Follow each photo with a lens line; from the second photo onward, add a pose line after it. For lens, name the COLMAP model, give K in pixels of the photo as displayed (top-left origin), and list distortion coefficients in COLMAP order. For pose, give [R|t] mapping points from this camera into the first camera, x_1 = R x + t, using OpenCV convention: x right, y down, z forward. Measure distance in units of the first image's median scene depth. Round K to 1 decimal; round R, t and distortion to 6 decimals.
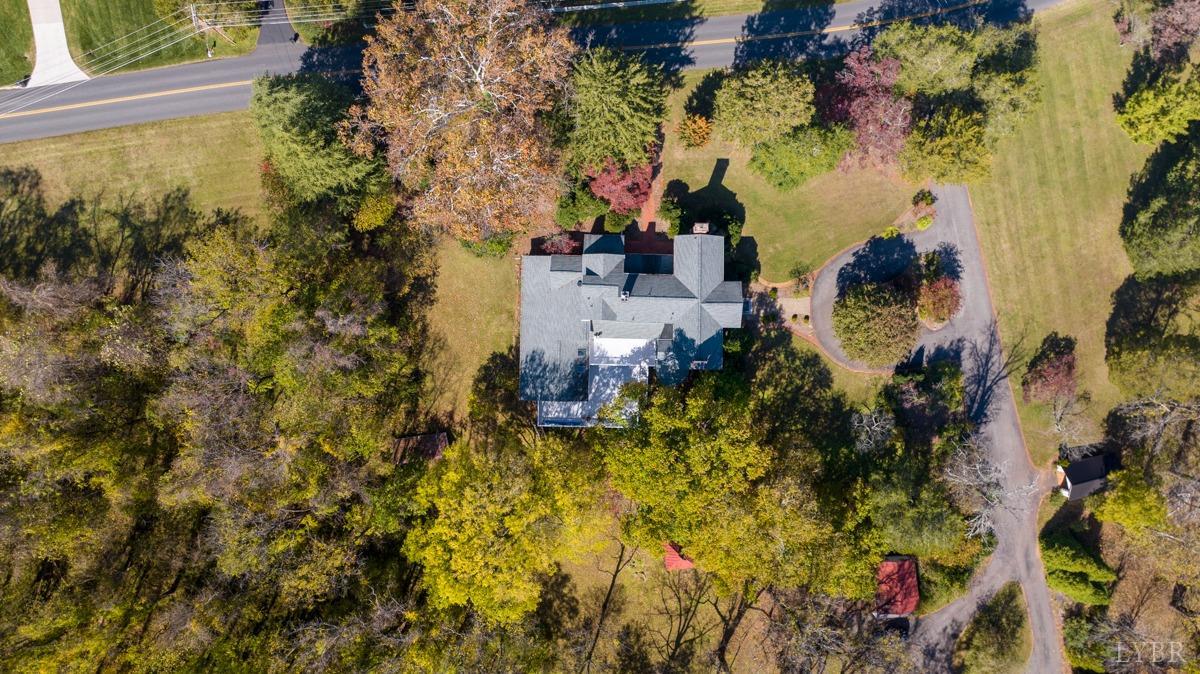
lens RADIAL K [[846.5, 0, 597.9], [0, 846.5, 335.9], [0, 0, 1]] dist [-0.003233, 0.011437]
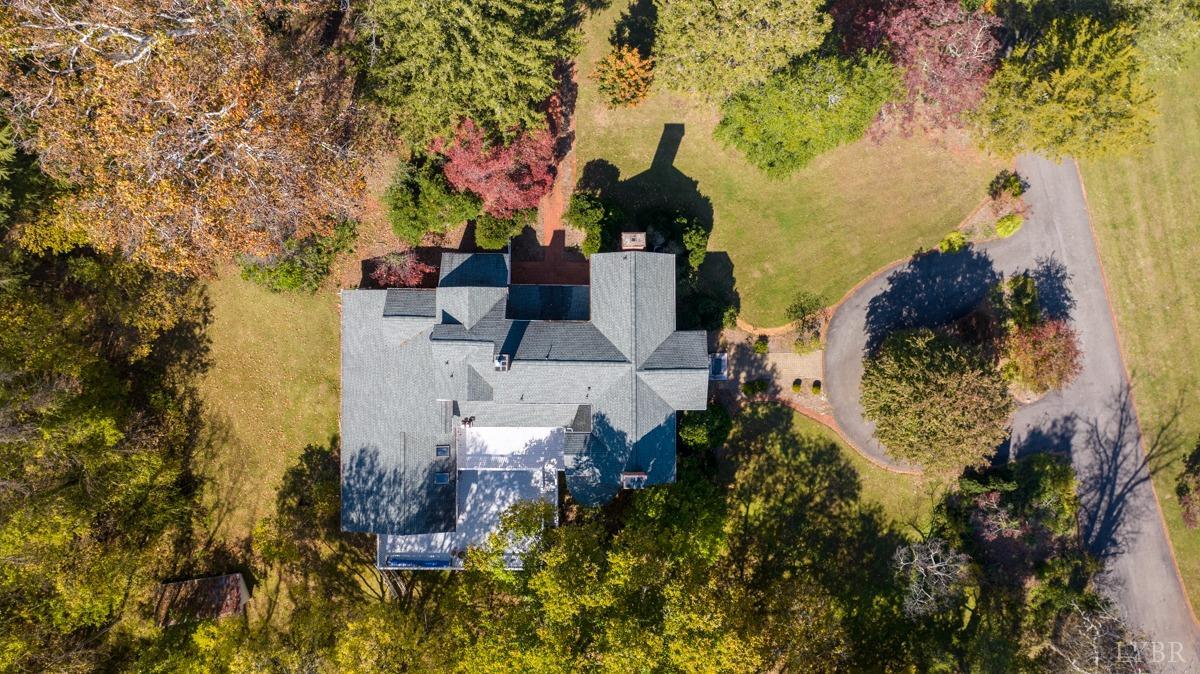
lens RADIAL K [[846.5, 0, 601.2], [0, 846.5, 337.7], [0, 0, 1]] dist [-0.003233, 0.011437]
pose [[0.999780, -0.015885, 0.013687, 0.085794], [0.015837, 0.999868, 0.003572, -0.060555], [-0.013742, -0.003354, 0.999900, 0.401212]]
